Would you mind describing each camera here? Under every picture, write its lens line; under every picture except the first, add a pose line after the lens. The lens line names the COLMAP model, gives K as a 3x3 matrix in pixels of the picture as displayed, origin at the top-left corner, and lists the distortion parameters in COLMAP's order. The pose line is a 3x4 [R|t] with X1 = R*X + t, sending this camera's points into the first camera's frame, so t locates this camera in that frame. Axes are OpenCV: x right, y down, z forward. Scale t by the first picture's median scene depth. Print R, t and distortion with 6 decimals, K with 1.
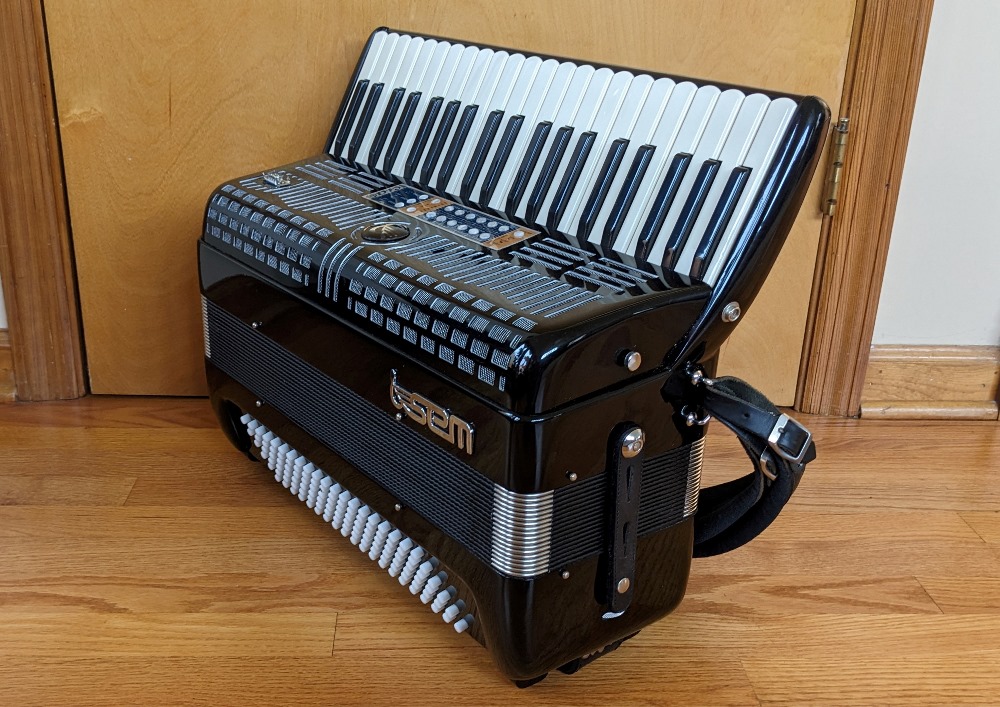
lens RADIAL K [[1088.2, 0, 500.0], [0, 1088.2, 353.5], [0, 0, 1]] dist [-0.002865, -0.040895]
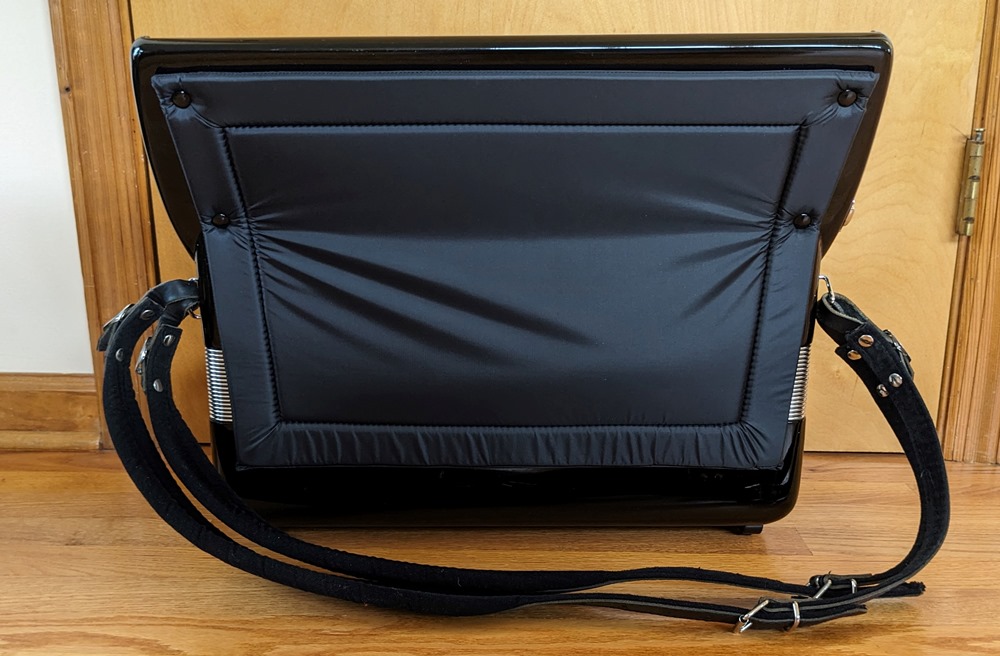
lens RADIAL K [[1073.4, 0, 500.0], [0, 1073.4, 328.0], [0, 0, 1]] dist [-0.008609, -0.020578]
pose [[0.995221, -0.015522, -0.096409, 0.000867], [0.005032, 0.994126, -0.108113, 0.054532], [0.097521, 0.107112, 0.989453, 0.108388]]
